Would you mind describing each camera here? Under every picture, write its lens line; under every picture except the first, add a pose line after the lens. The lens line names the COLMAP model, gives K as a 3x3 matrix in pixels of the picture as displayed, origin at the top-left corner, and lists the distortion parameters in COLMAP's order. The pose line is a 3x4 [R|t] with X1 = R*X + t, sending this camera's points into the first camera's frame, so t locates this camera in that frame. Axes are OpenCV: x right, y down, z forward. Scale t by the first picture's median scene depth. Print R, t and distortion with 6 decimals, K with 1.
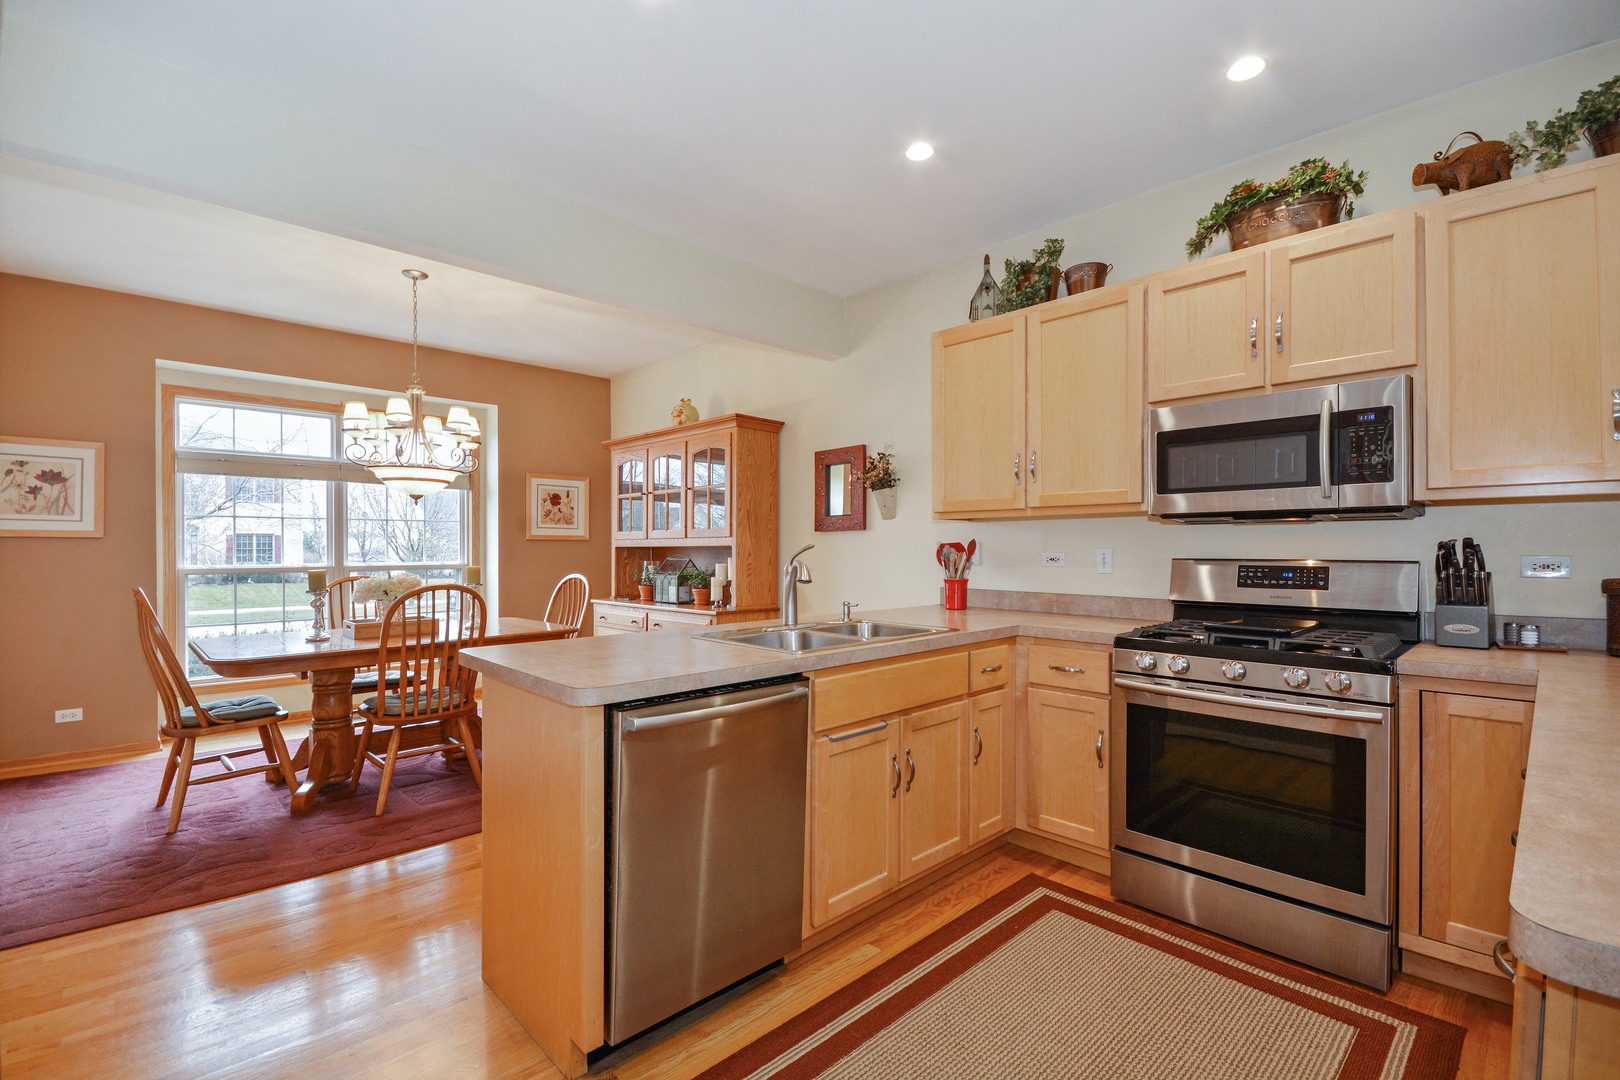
lens RADIAL K [[732.4, 0, 810.0], [0, 732.4, 540.0], [0, 0, 1]] dist [-0.002048, -0.000282]
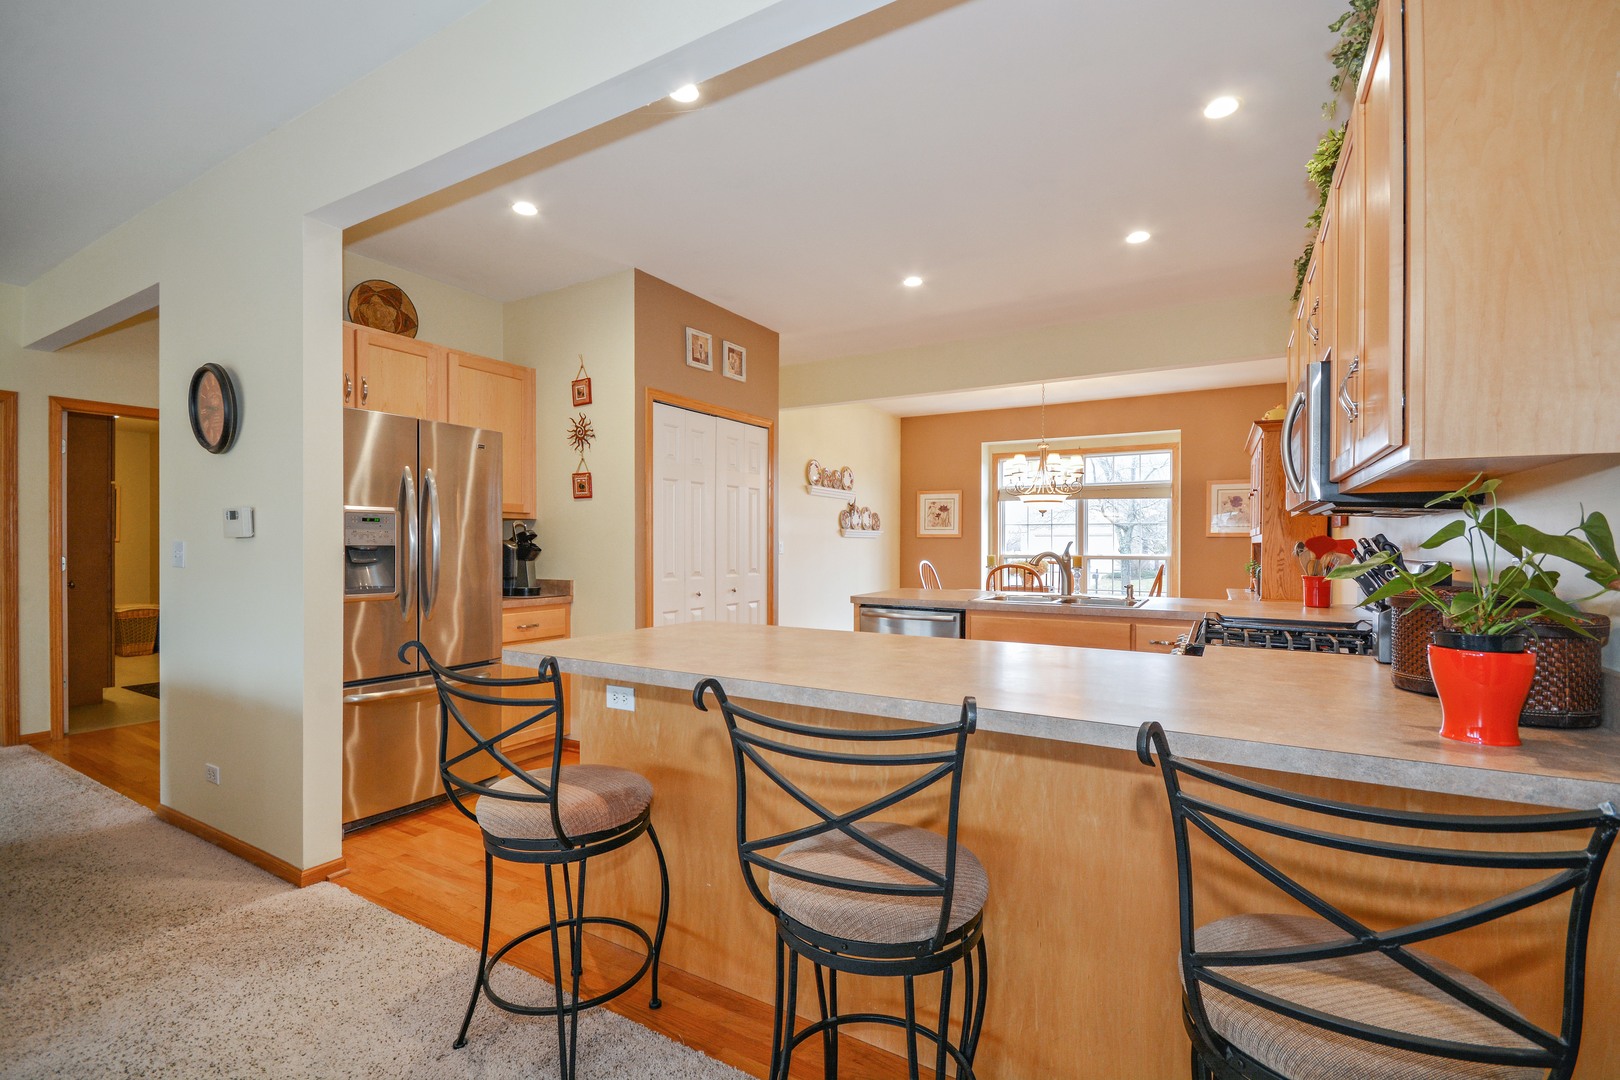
lens RADIAL K [[704.0, 0, 806.4], [0, 704.0, 545.7], [0, 0, 1]] dist [0.031875, -0.031452]
pose [[0.286425, 0.006430, -0.958081, 0.799514], [0.007153, 0.999935, 0.008849, -0.000178], [0.958076, -0.009388, 0.286360, 0.035486]]
